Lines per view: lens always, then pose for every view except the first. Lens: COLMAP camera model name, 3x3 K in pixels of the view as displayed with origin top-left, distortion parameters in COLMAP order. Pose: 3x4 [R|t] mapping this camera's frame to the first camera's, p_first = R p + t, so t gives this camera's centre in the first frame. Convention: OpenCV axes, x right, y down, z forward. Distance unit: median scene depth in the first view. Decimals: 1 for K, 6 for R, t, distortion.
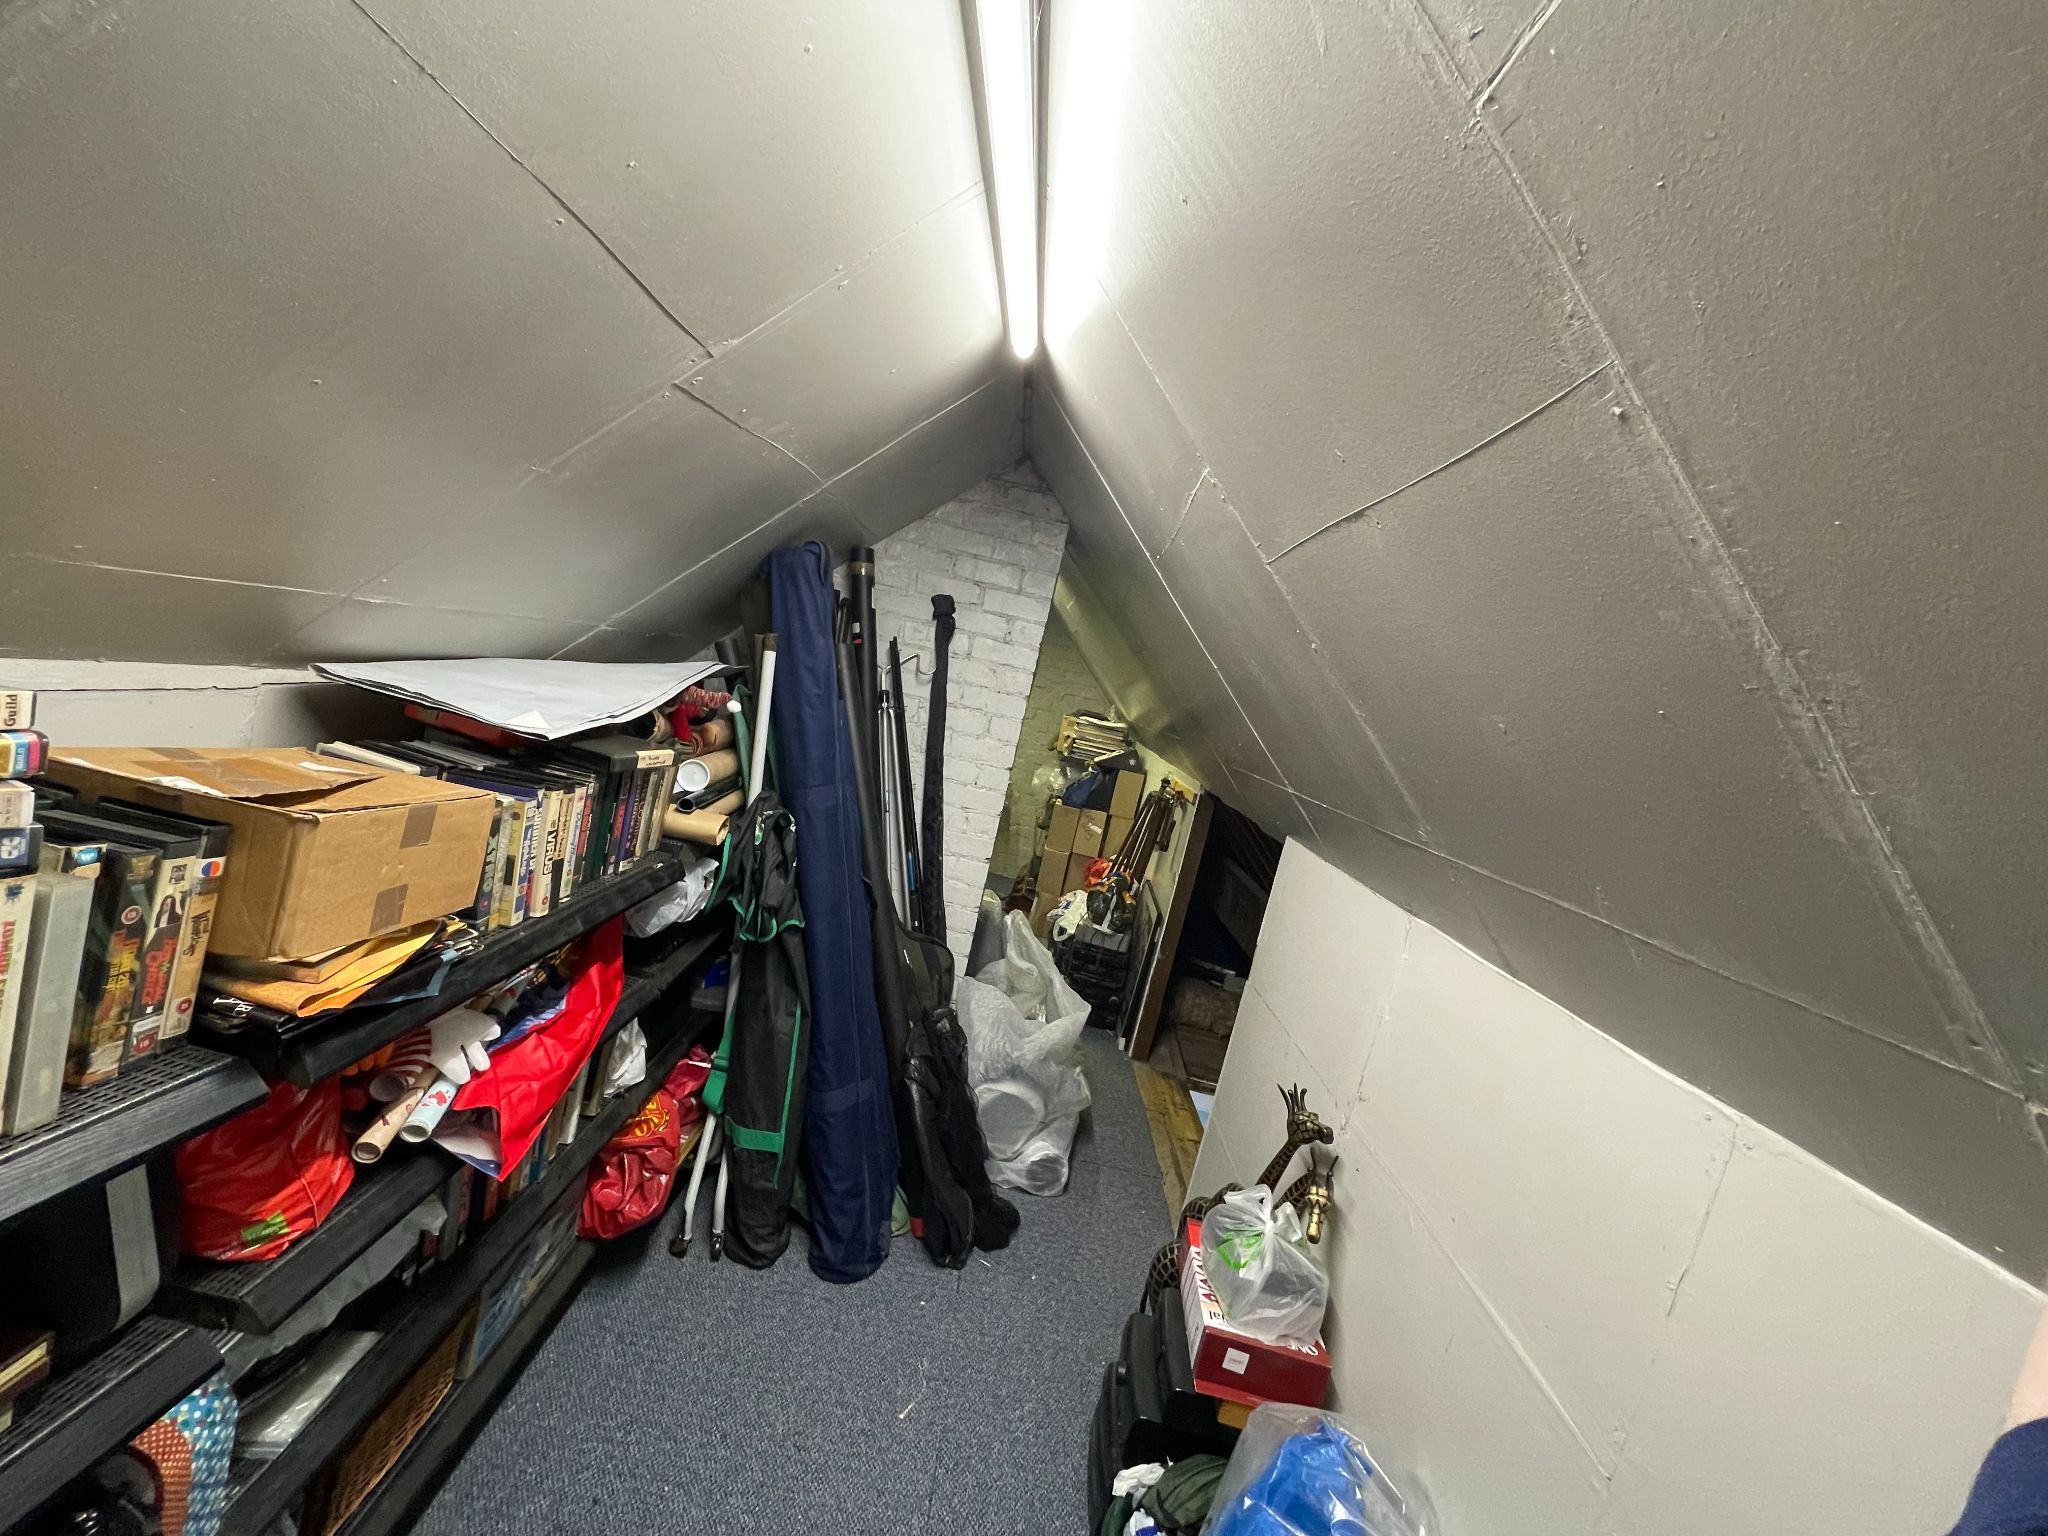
lens RADIAL K [[827.4, 0, 1021.7], [0, 827.4, 747.9], [0, 0, 1]] dist [-0.000656, -0.000679]
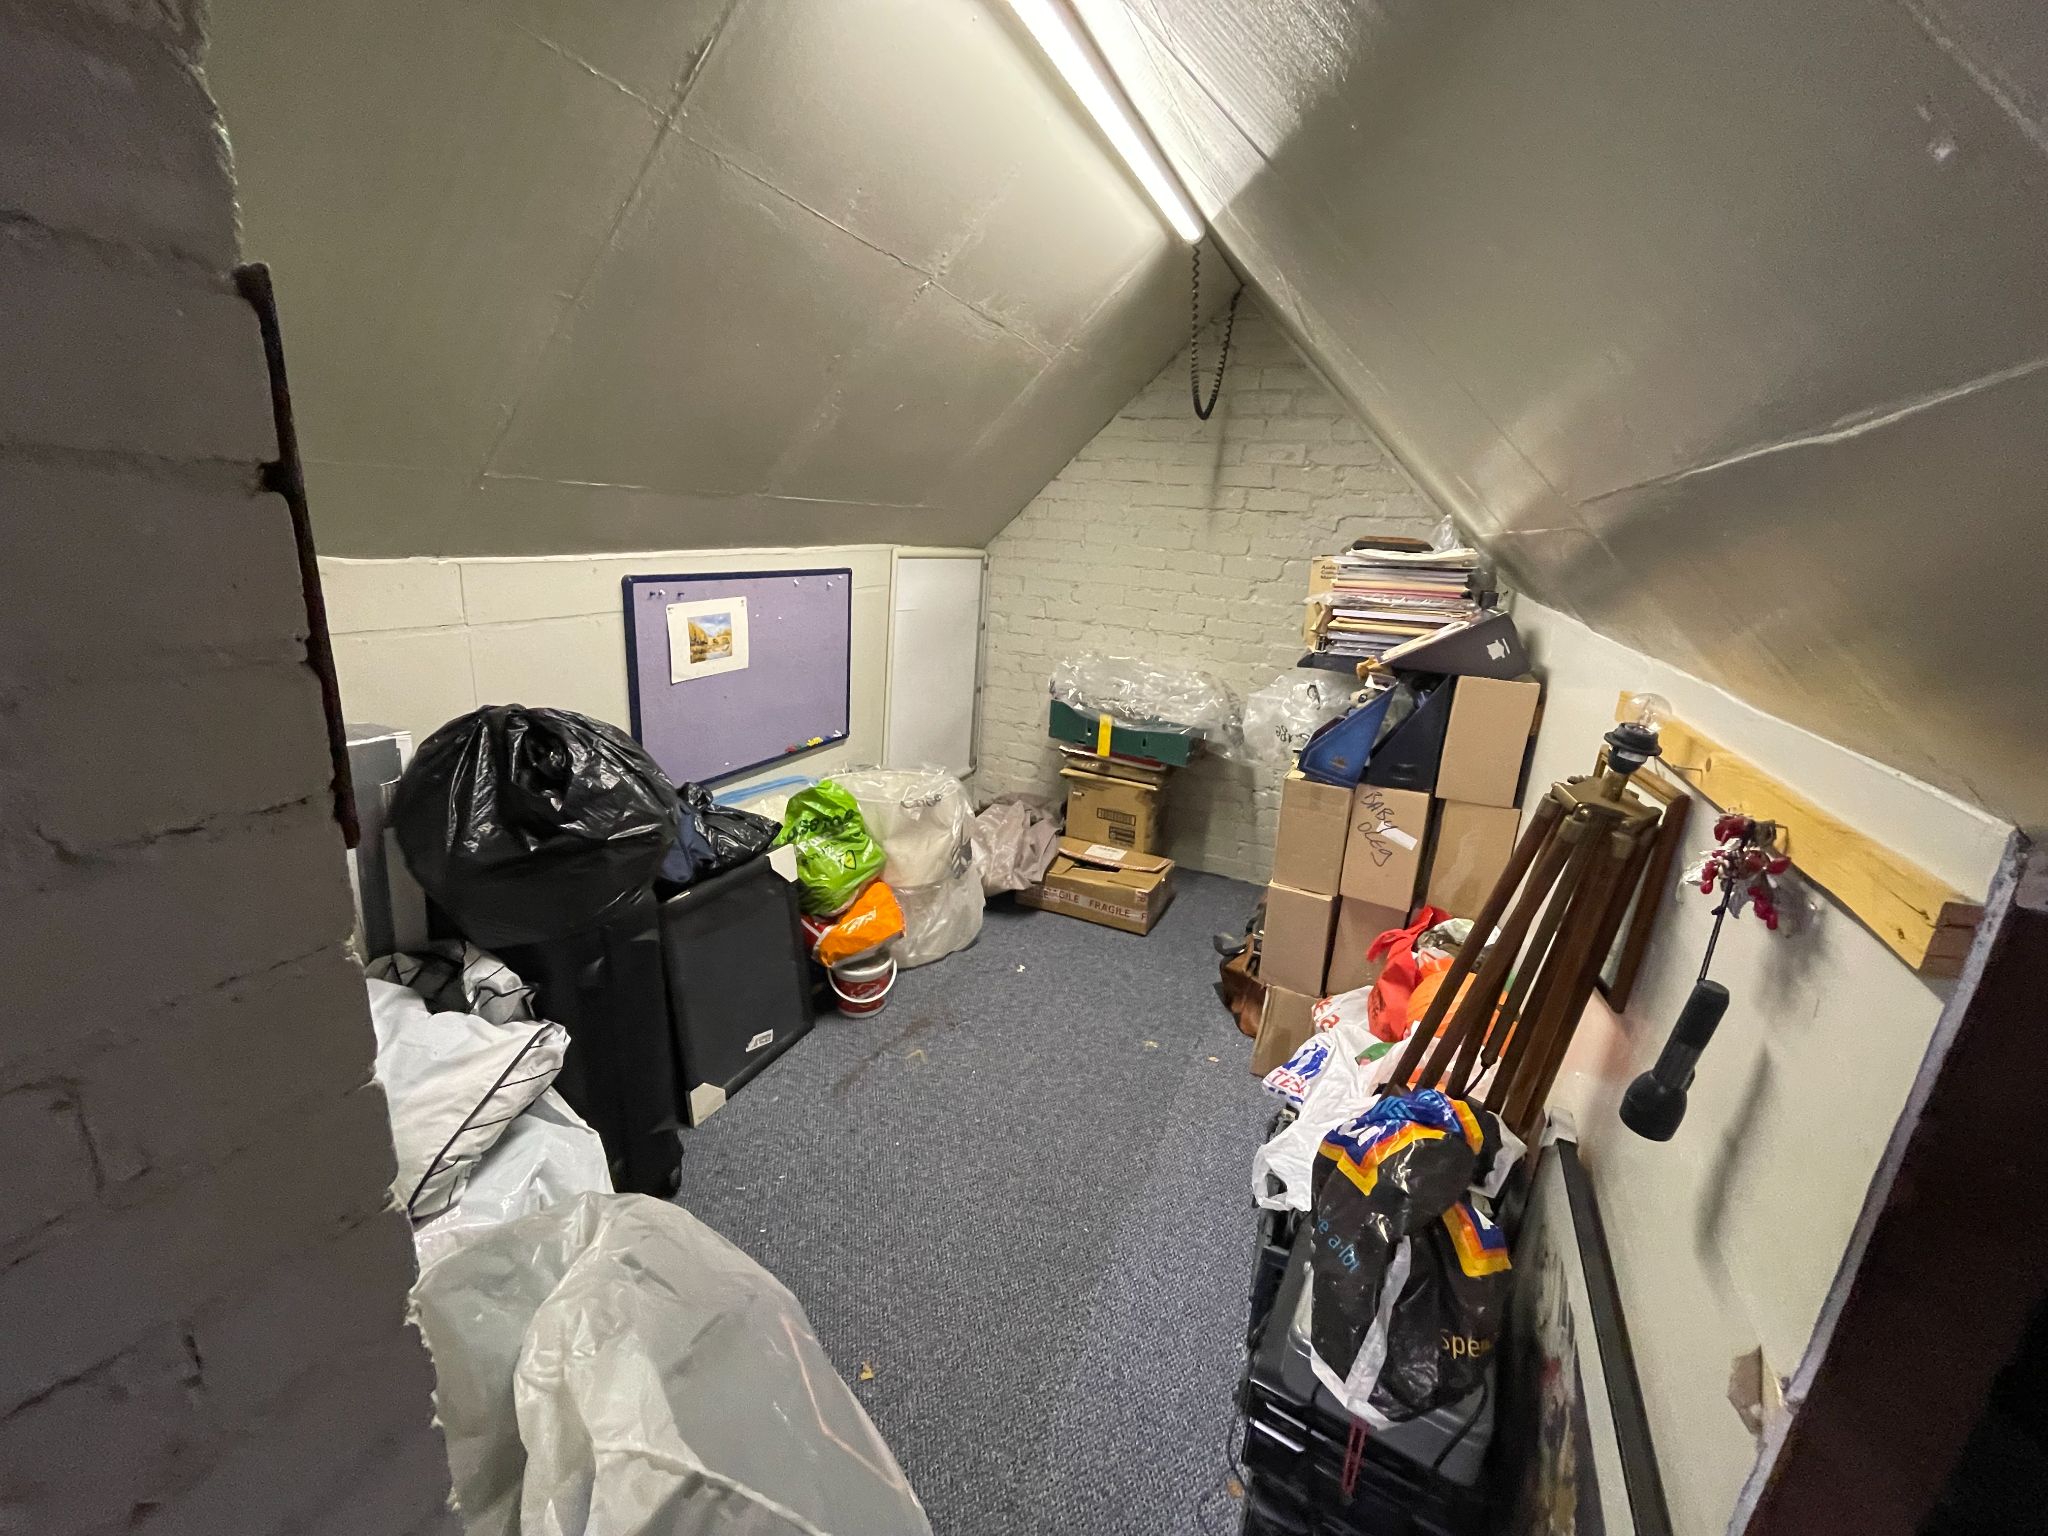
lens RADIAL K [[827.4, 0, 1021.7], [0, 827.4, 747.9], [0, 0, 1]] dist [-0.000656, -0.000679]
pose [[0.902919, -0.073157, -0.423539, 0.096920], [0.122126, 0.988460, 0.089621, 0.001898], [0.412095, -0.132646, 0.901434, 0.590704]]
